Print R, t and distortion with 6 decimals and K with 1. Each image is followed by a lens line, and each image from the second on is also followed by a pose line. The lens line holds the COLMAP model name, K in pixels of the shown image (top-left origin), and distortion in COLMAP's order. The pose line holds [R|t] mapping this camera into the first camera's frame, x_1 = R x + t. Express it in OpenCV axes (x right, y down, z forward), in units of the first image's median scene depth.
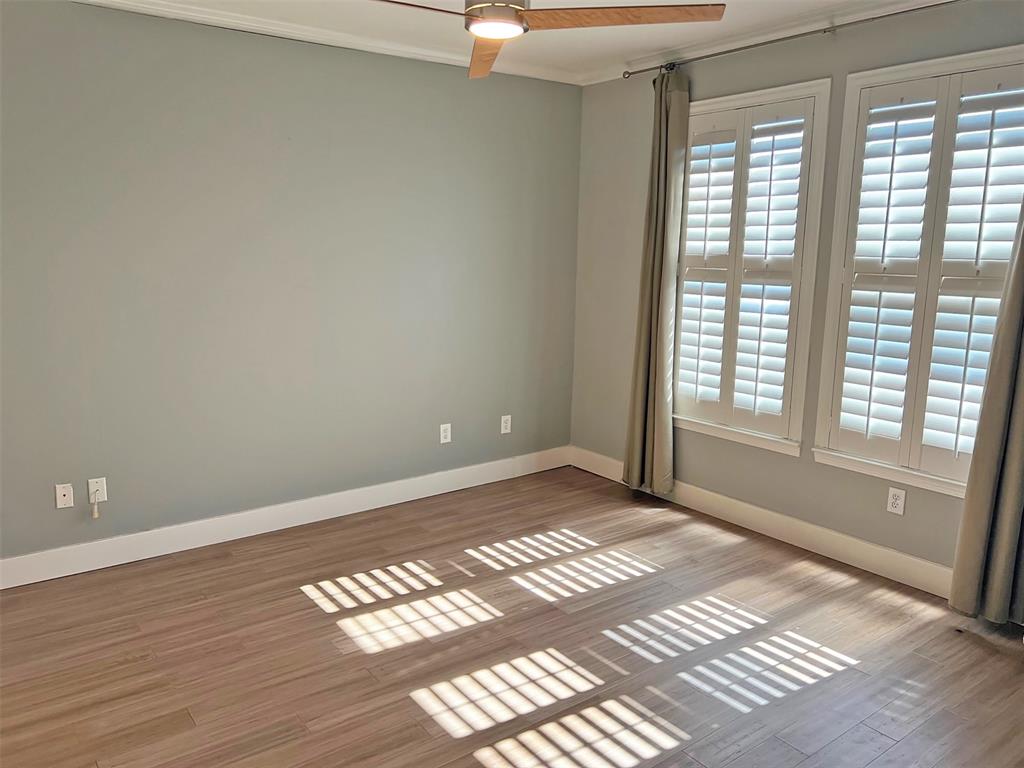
lens RADIAL K [[764.2, 0, 511.1], [0, 764.2, 376.5], [0, 0, 1]] dist [0.064576, -0.079470]
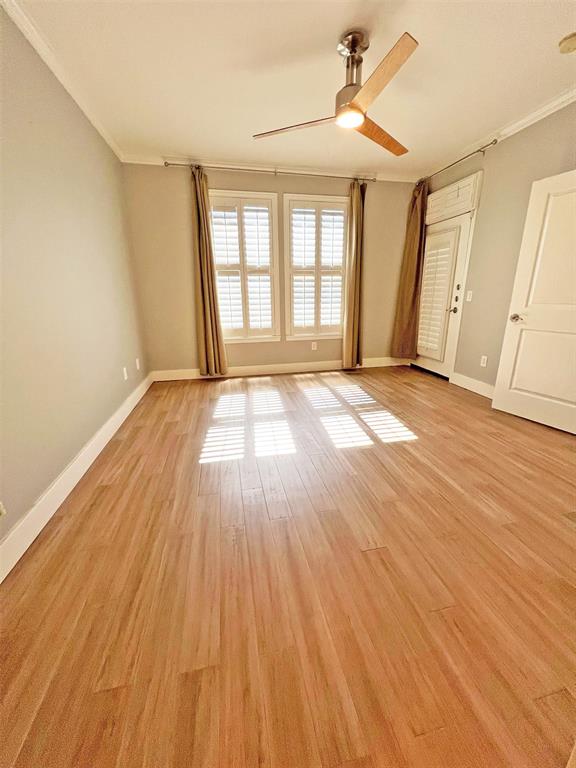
lens RADIAL K [[306.4, 0, 288.0], [0, 306.4, 384.0], [0, 0, 1]] dist [-0.006208, -0.000118]
pose [[0.411794, -0.270846, 0.870096, -0.629622], [0.171422, 0.960788, 0.217947, 0.018723], [-0.895008, 0.059404, 0.442076, 0.519976]]
